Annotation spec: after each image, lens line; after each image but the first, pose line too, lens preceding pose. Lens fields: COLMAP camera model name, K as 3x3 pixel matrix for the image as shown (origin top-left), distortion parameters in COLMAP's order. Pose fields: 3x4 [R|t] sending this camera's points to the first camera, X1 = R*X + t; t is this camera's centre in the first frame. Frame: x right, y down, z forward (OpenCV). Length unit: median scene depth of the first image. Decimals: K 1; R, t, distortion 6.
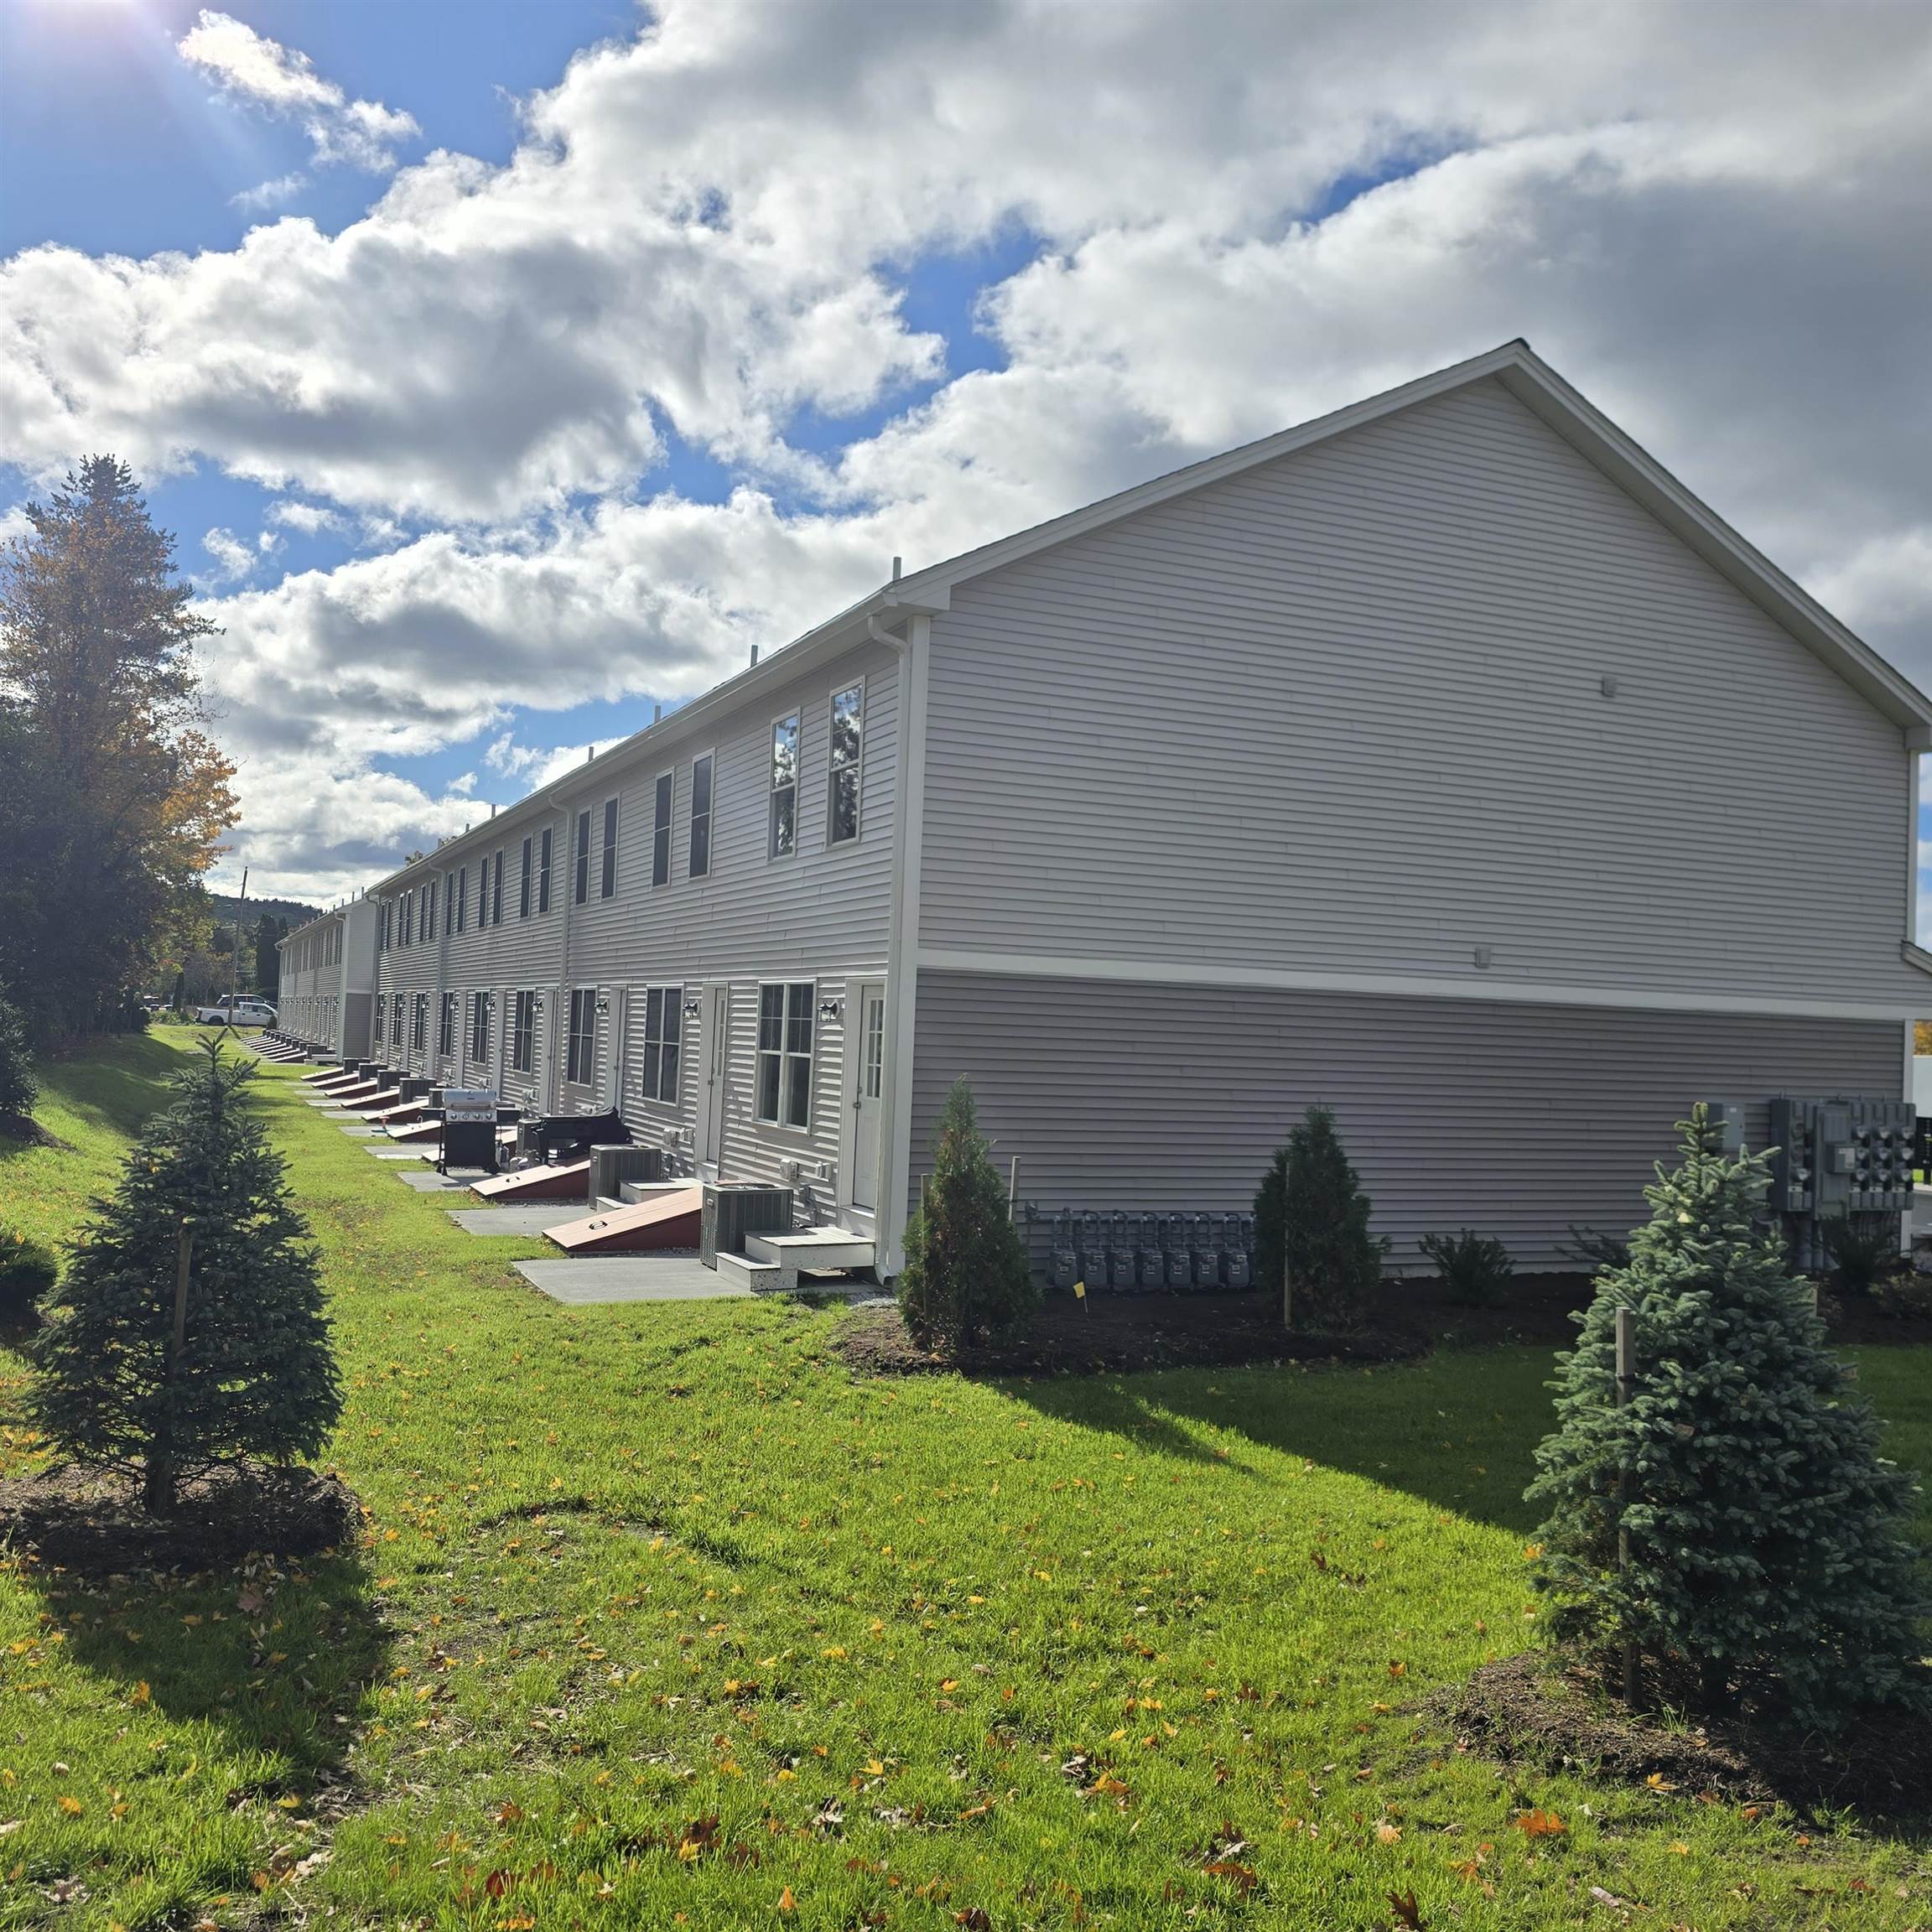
lens RADIAL K [[1707.2, 0, 966.0], [0, 1707.2, 966.0], [0, 0, 1]] dist [0.028048, -0.031630]
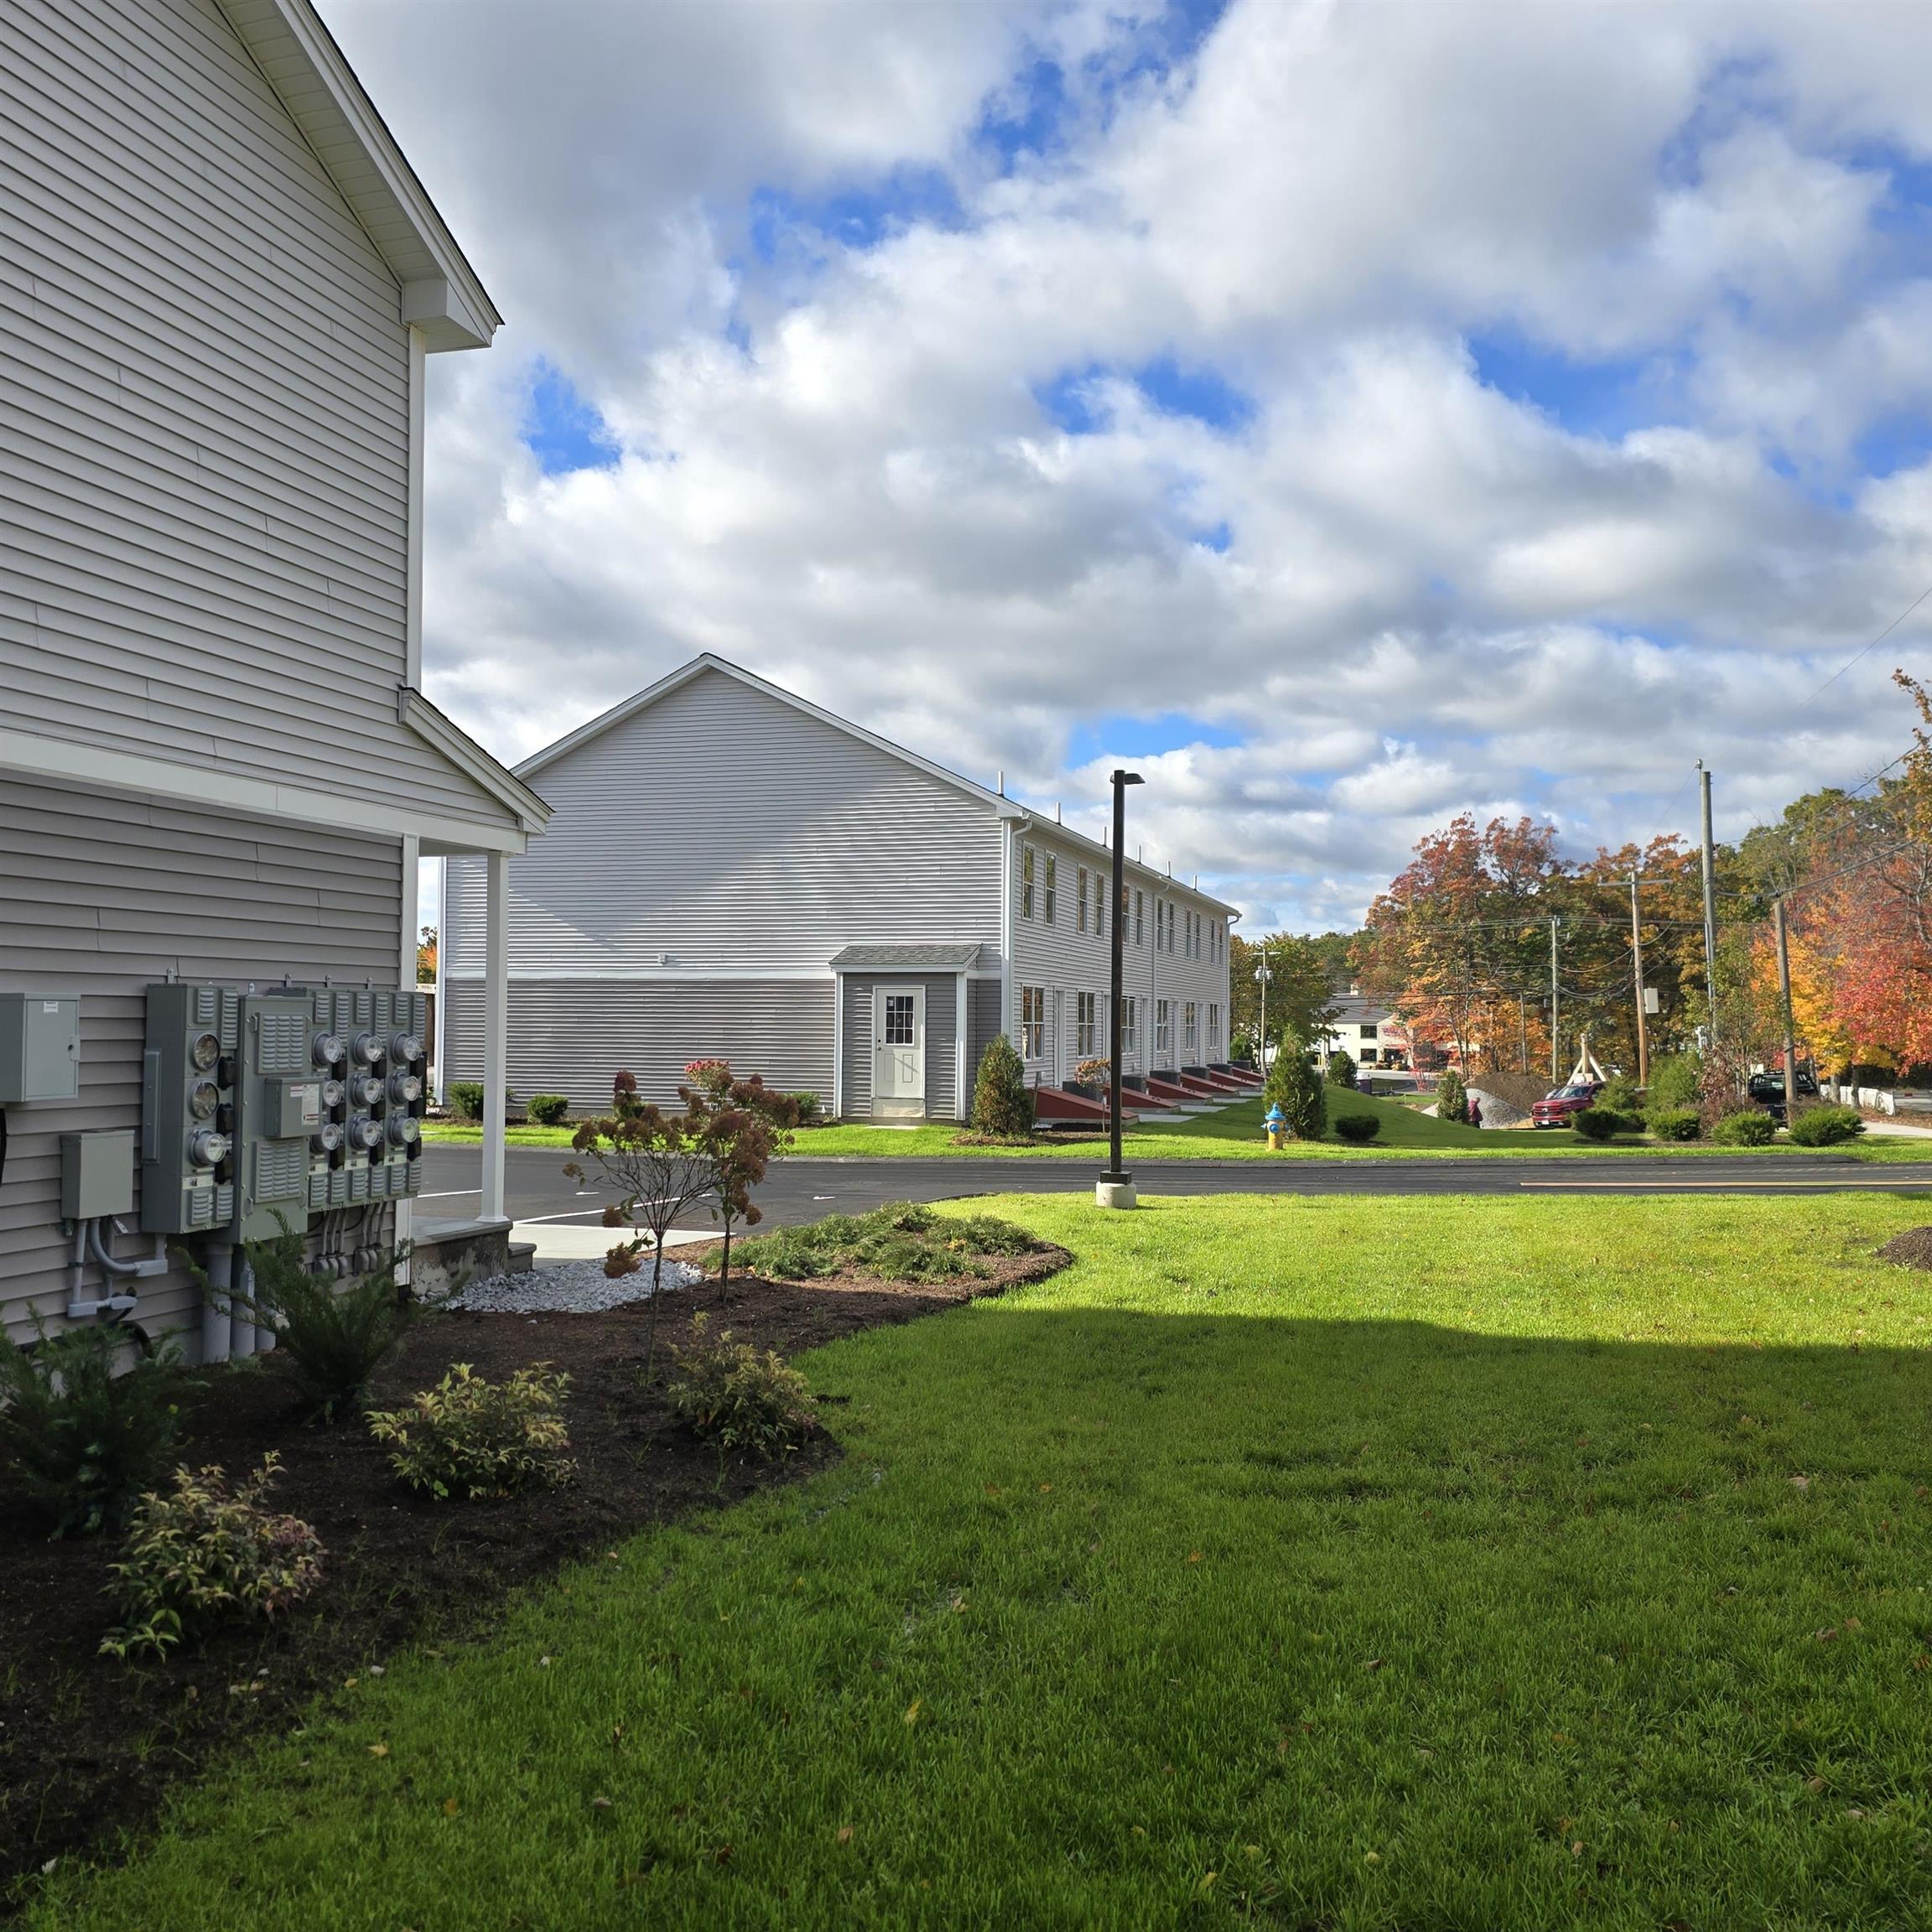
lens RADIAL K [[1707.2, 0, 966.0], [0, 1707.2, 966.0], [0, 0, 1]] dist [0.028048, -0.031630]
pose [[0.642828, -0.008690, 0.765962, 0.643481], [-0.010155, 0.999751, 0.019865, 0.149210], [-0.765944, -0.020548, 0.642579, 1.335167]]
